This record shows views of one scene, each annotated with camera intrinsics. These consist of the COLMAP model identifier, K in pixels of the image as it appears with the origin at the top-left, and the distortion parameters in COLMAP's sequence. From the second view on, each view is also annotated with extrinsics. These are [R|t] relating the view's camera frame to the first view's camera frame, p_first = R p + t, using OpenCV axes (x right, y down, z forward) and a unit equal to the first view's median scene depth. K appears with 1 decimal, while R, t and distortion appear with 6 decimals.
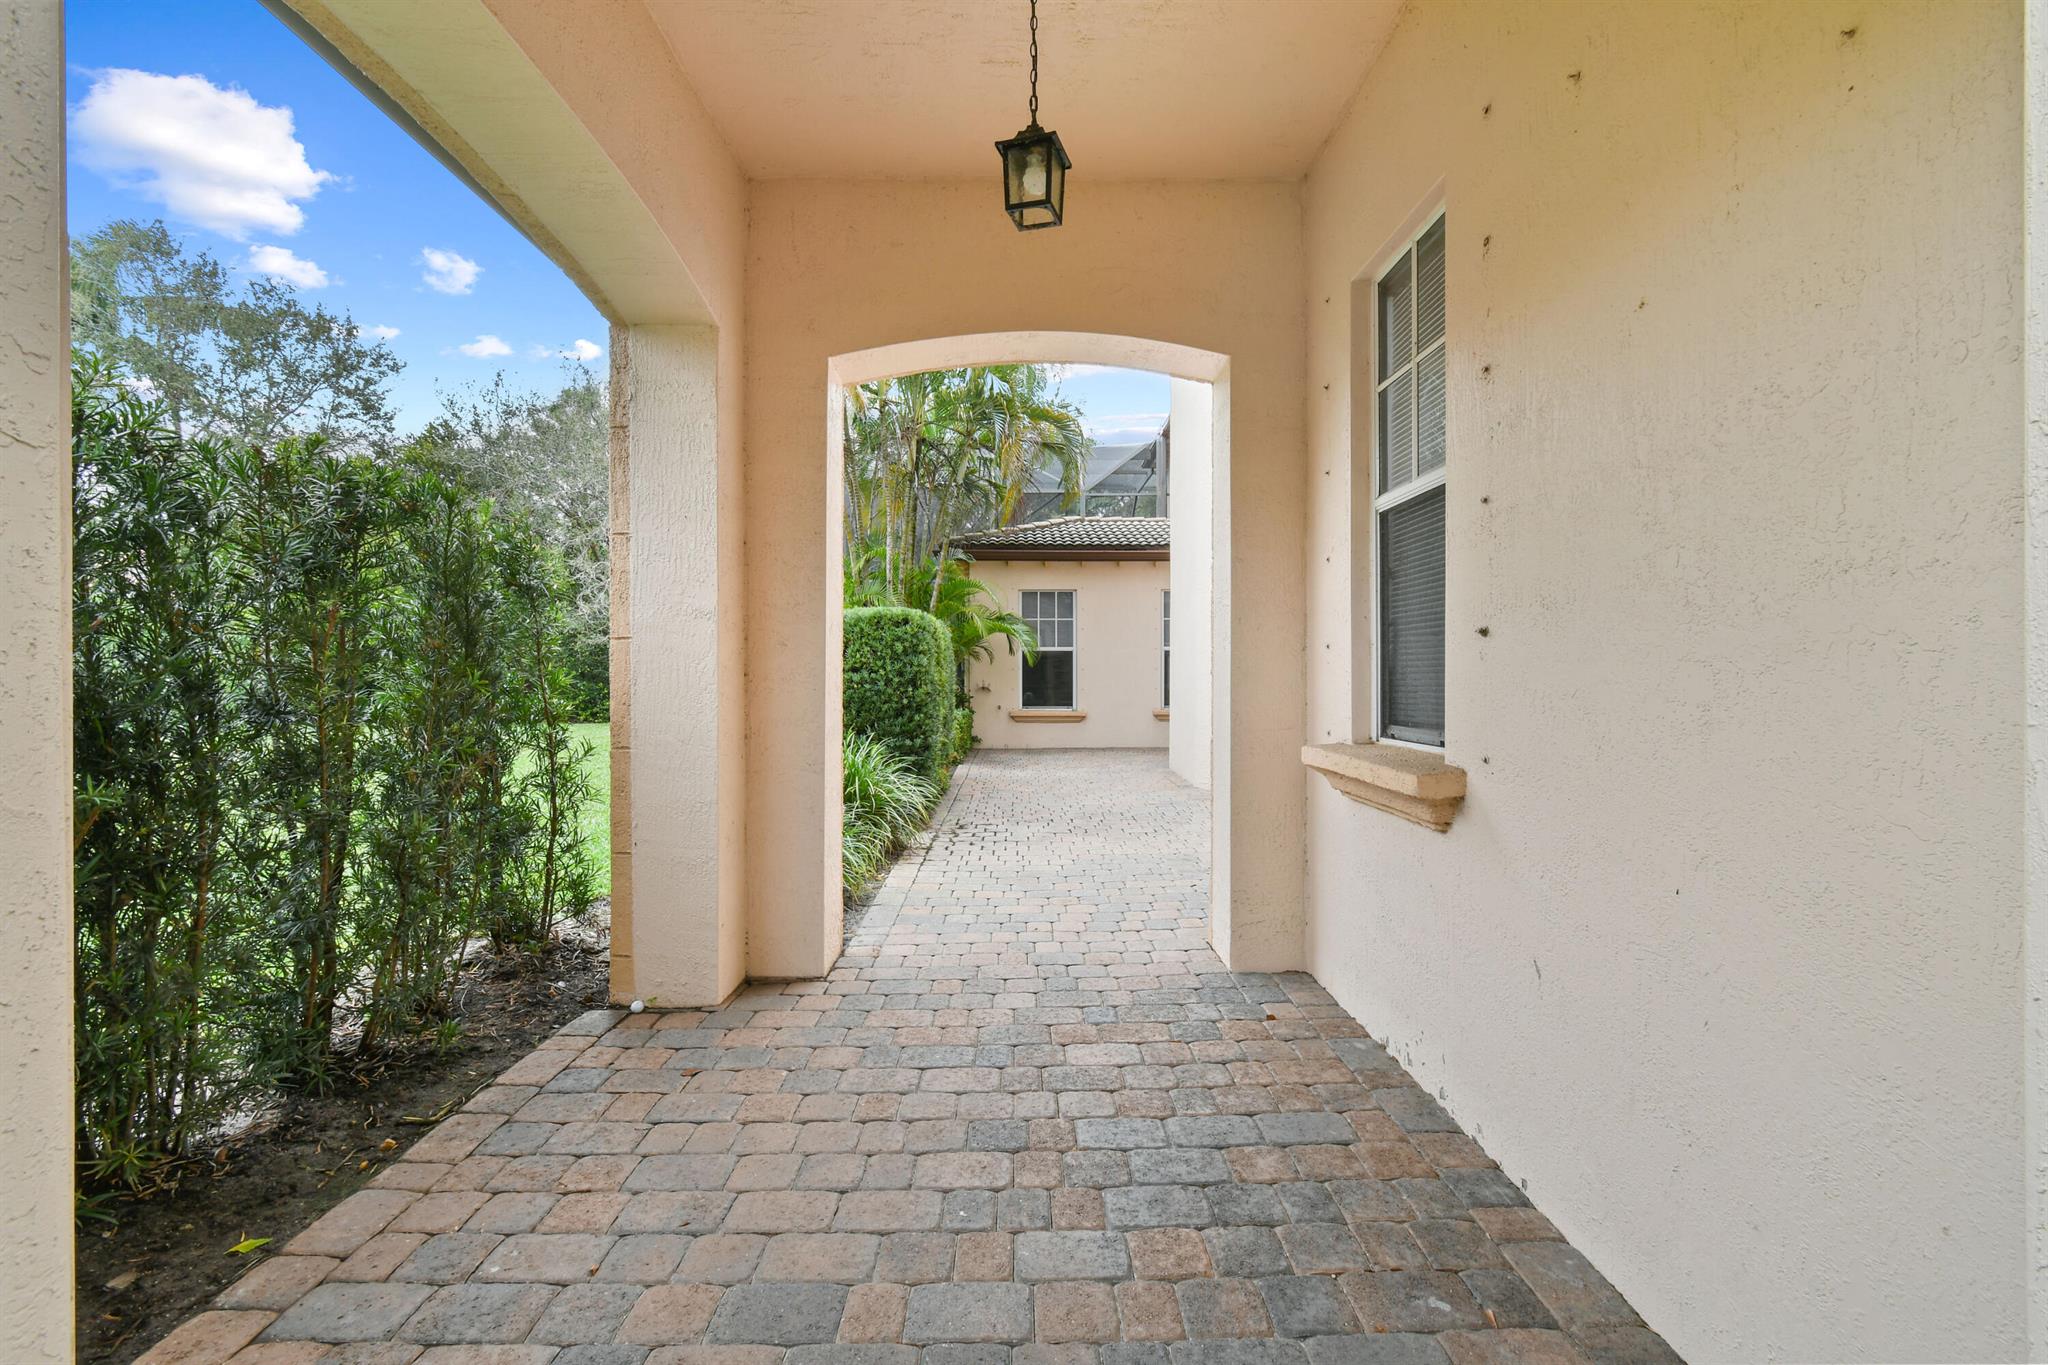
lens RADIAL K [[883.2, 0, 1024.0], [0, 883.2, 682.5], [0, 0, 1]] dist [-0.000176, -0.000005]
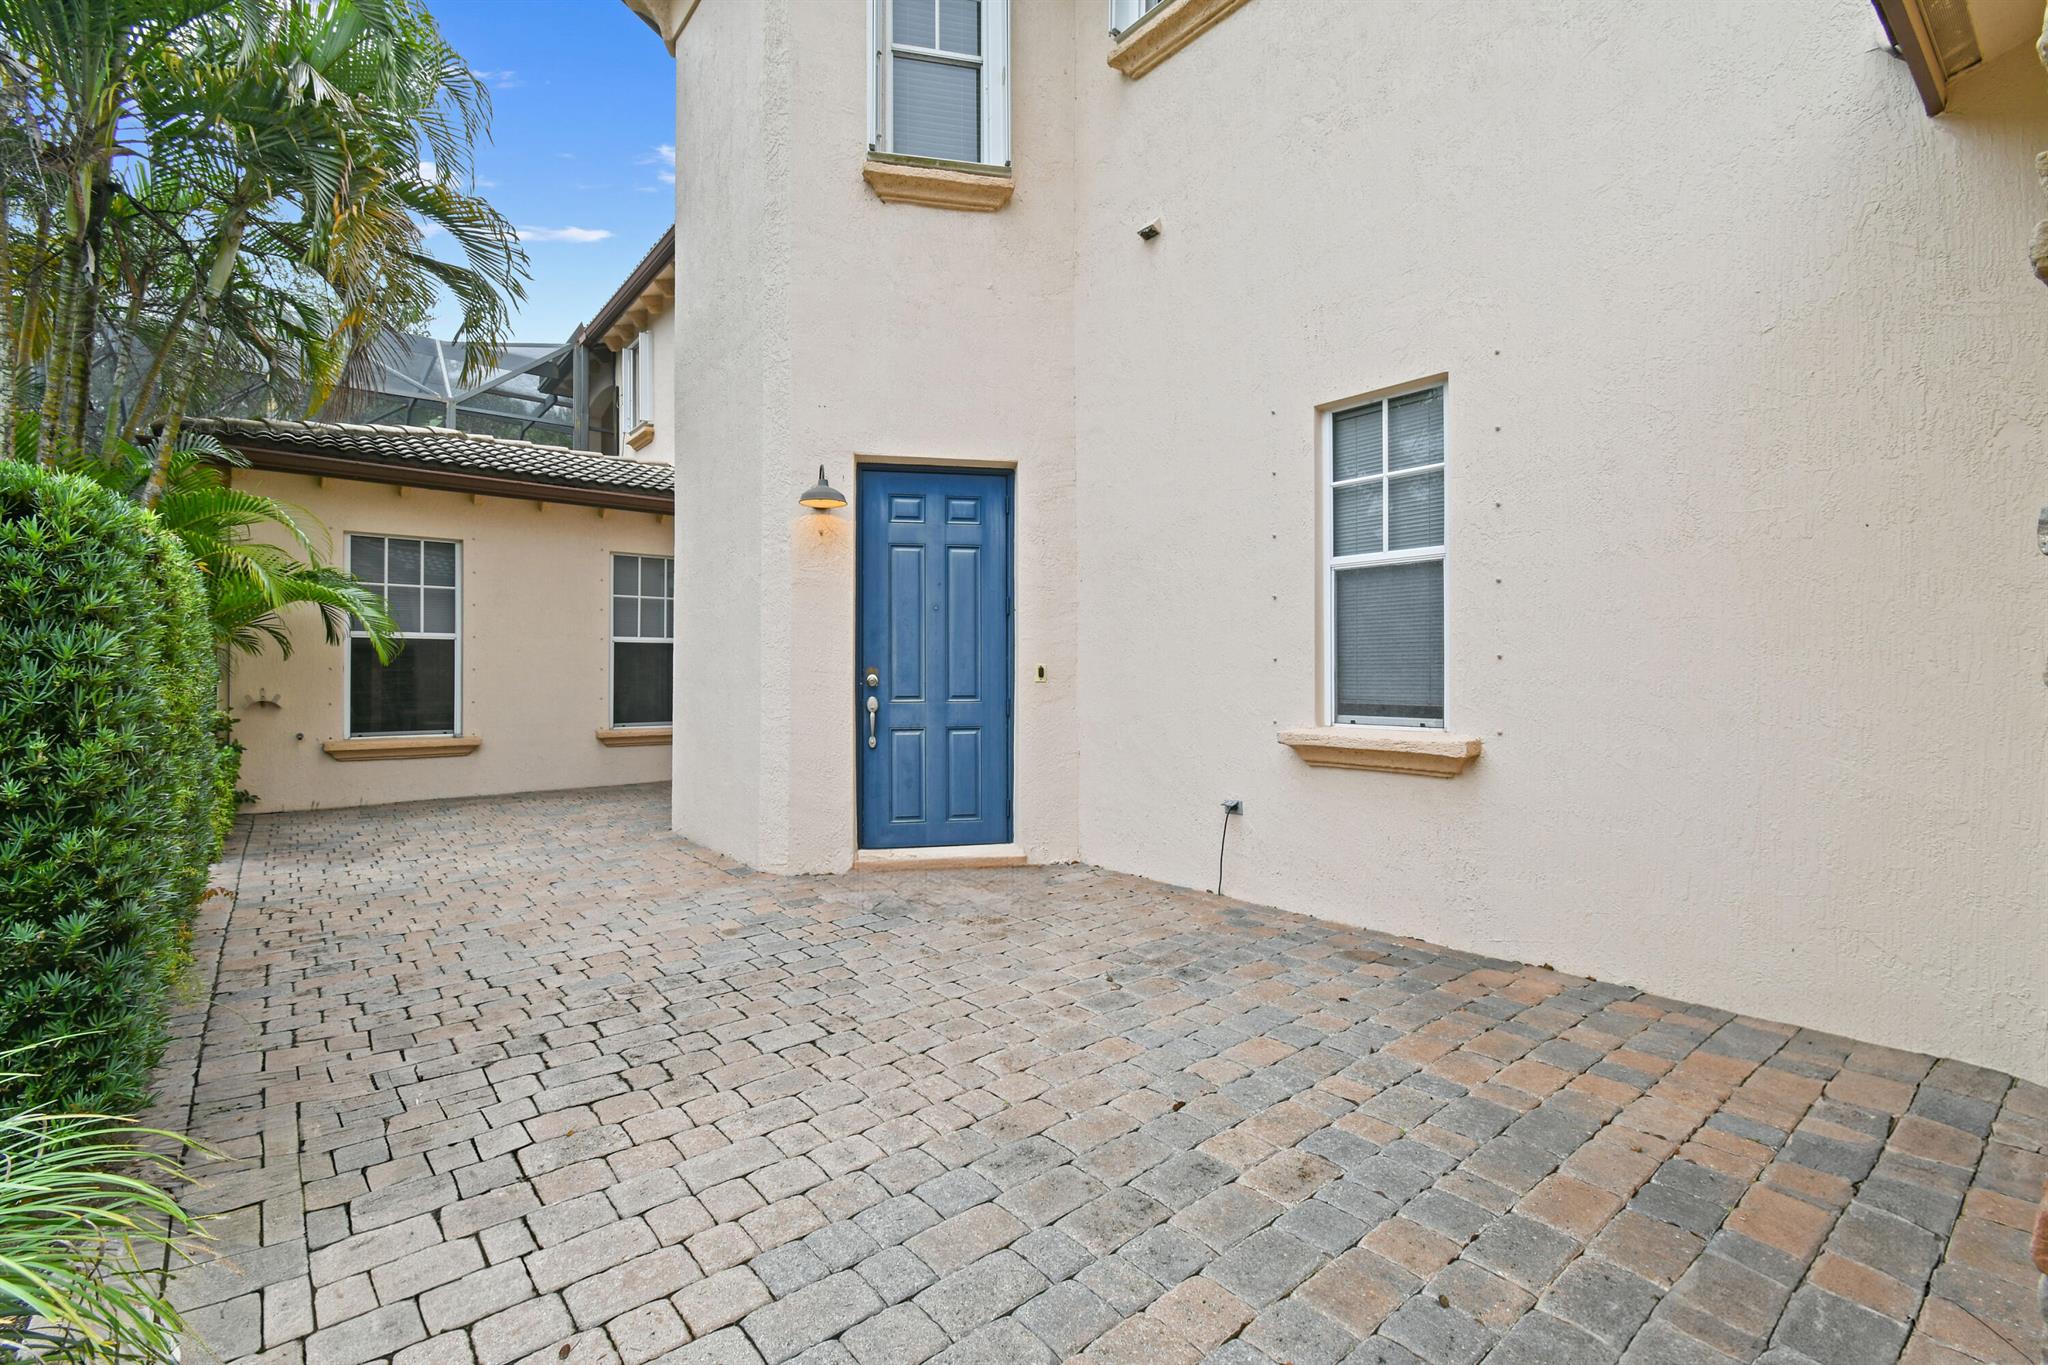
lens RADIAL K [[910.9, 0, 1023.0], [0, 910.9, 672.0], [0, 0, 1]] dist [0.002660, 0.000017]
pose [[0.782979, 0.002933, 0.622041, -0.031335], [0.004332, 0.999939, -0.010167, -0.005464], [-0.622033, 0.010655, 0.782919, 0.281901]]
